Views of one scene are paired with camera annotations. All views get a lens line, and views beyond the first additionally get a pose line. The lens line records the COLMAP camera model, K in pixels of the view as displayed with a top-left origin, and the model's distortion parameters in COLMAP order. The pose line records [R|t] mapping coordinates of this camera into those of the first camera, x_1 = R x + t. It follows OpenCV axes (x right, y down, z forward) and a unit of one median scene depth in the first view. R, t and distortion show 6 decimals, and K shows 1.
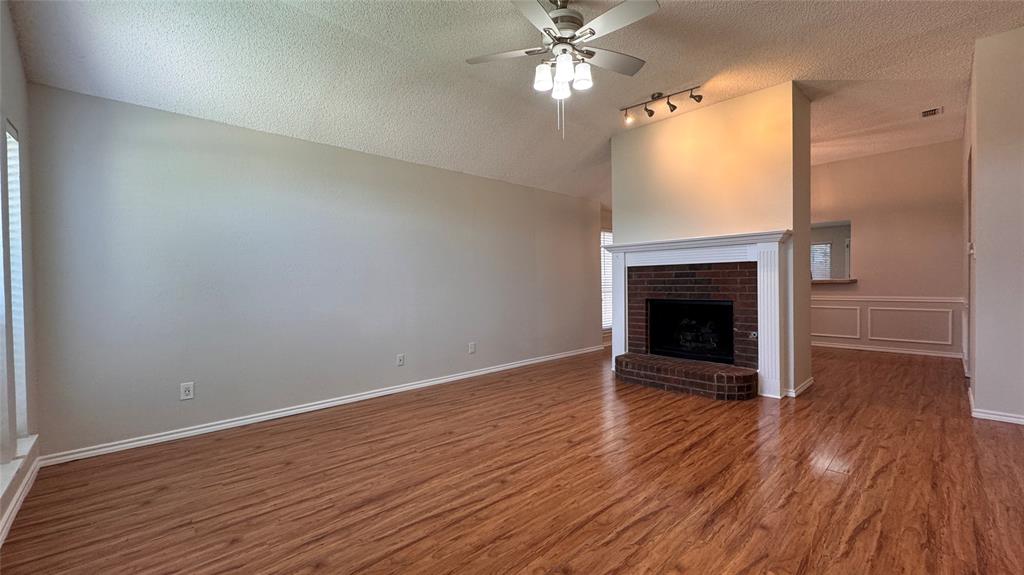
lens RADIAL K [[410.0, 0, 512.0], [0, 410.0, 287.5], [0, 0, 1]] dist [-0.002310, -0.000247]
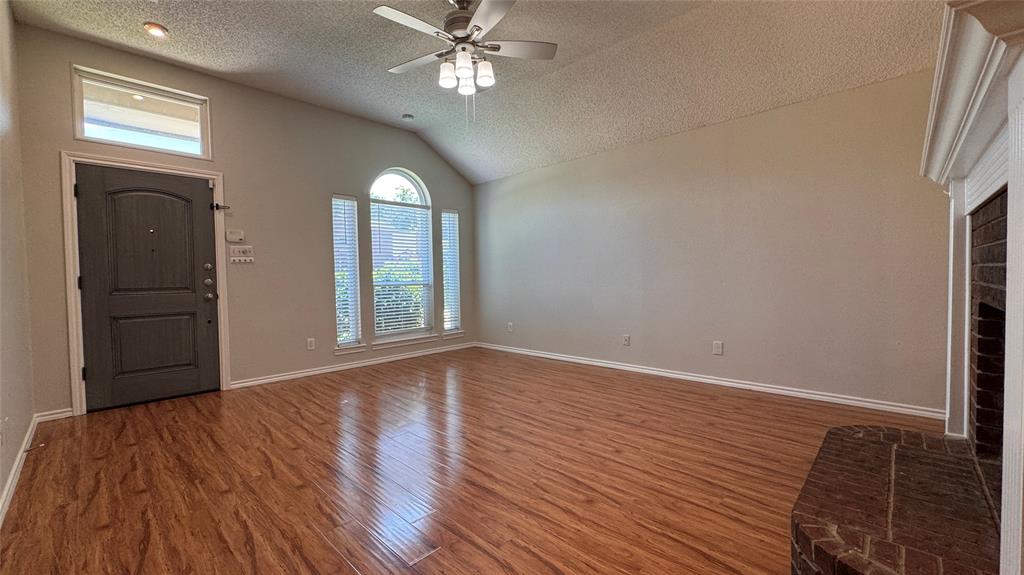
lens RADIAL K [[410.0, 0, 512.0], [0, 410.0, 287.5], [0, 0, 1]] dist [-0.002310, -0.000247]
pose [[0.052402, 0.042524, -0.997720, 1.034503], [0.006602, 0.999056, 0.042928, -0.005083], [0.998604, -0.008837, 0.052072, 0.902419]]
